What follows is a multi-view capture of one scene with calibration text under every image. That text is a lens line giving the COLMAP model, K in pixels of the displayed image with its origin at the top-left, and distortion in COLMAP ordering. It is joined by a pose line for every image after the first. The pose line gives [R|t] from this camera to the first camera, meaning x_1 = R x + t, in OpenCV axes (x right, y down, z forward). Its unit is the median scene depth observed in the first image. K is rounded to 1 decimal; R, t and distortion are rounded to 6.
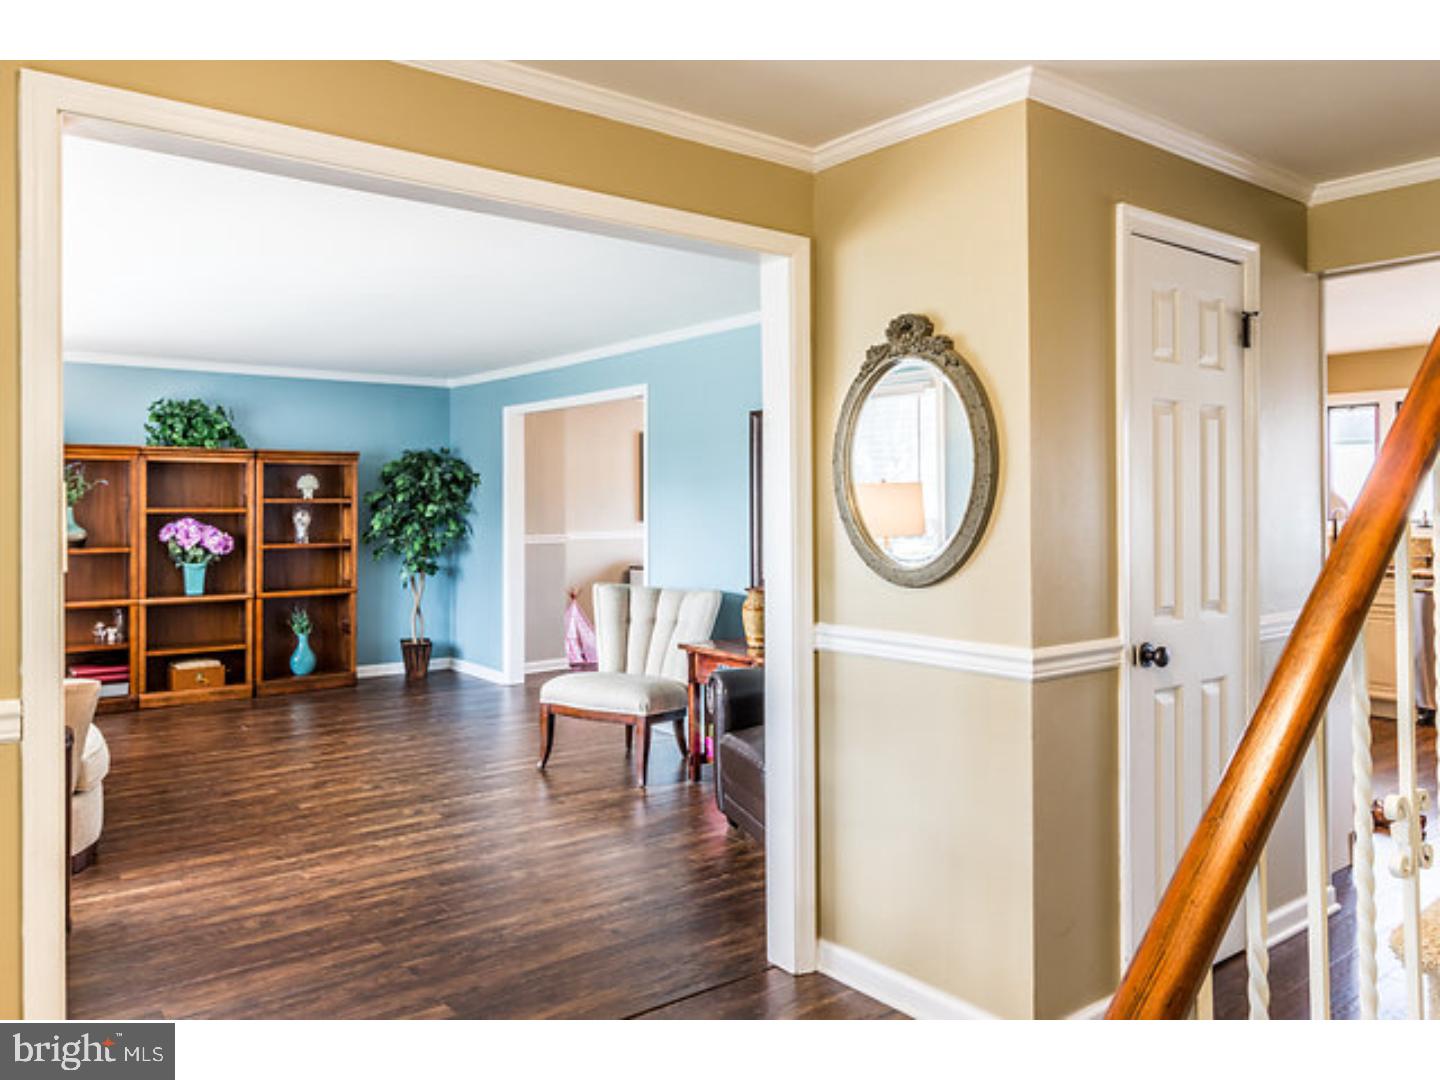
lens RADIAL K [[1063.3, 0, 720.0], [0, 1063.3, 540.0], [0, 0, 1]] dist [-0.001451, -0.001048]
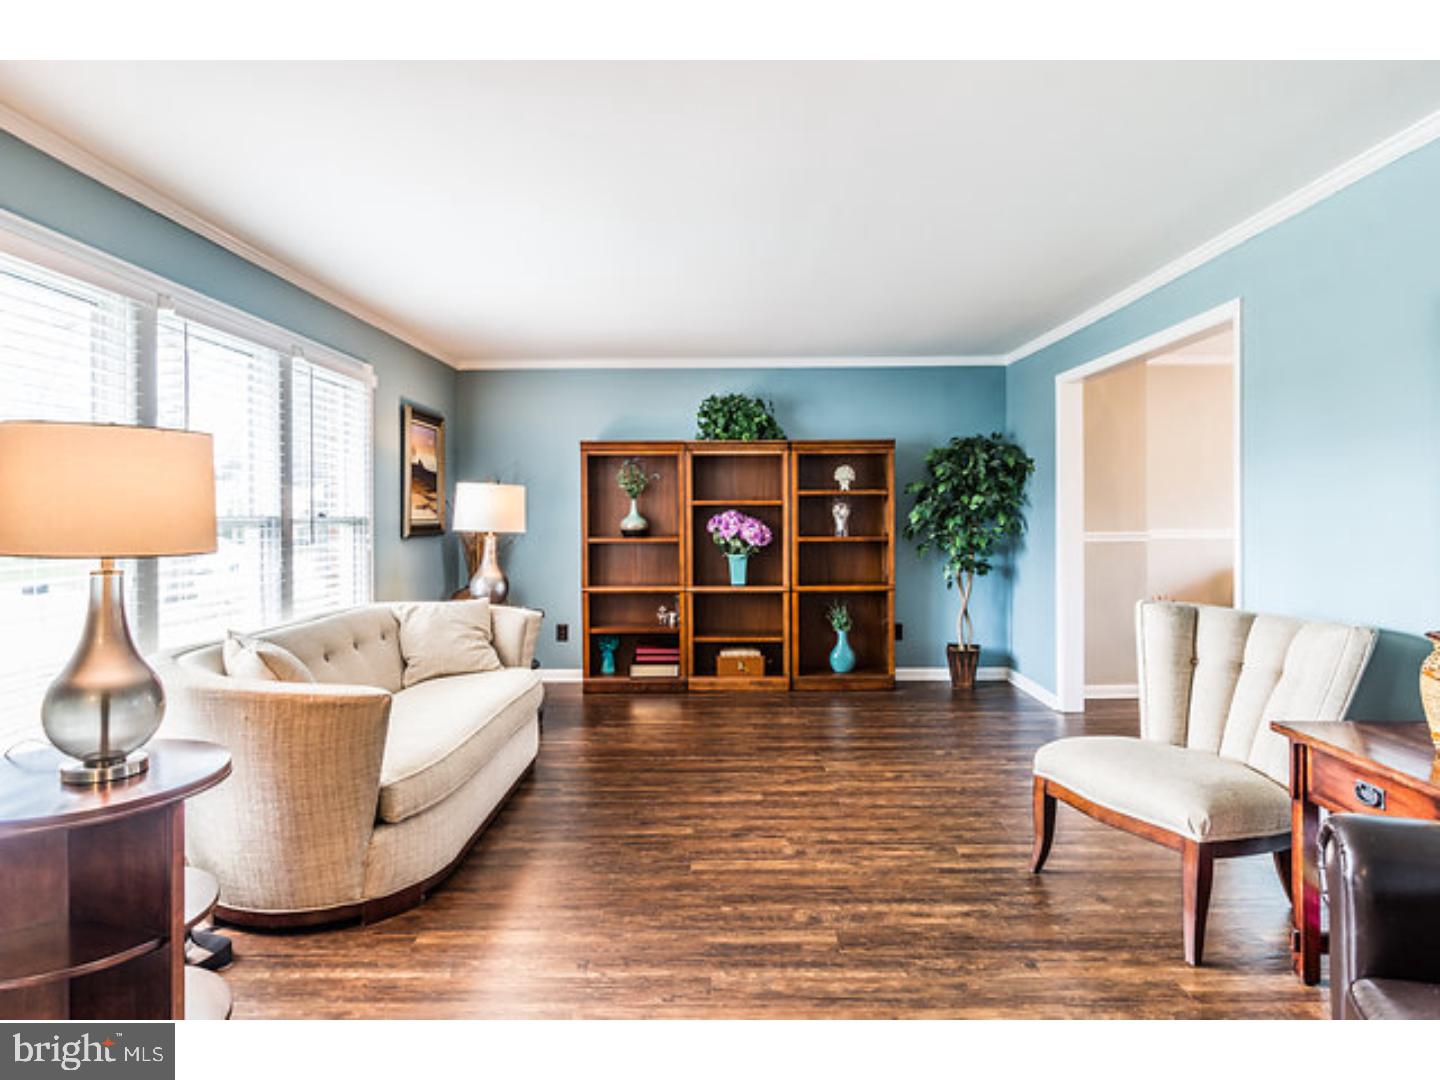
lens RADIAL K [[861.4, 0, 721.7], [0, 861.4, 521.3], [0, 0, 1]] dist [-0.000704, 0.001618]
pose [[0.782317, 0.003544, -0.622871, 0.011096], [-0.017618, 0.999710, -0.016439, 0.003934], [0.622632, 0.023834, 0.782152, 0.329008]]
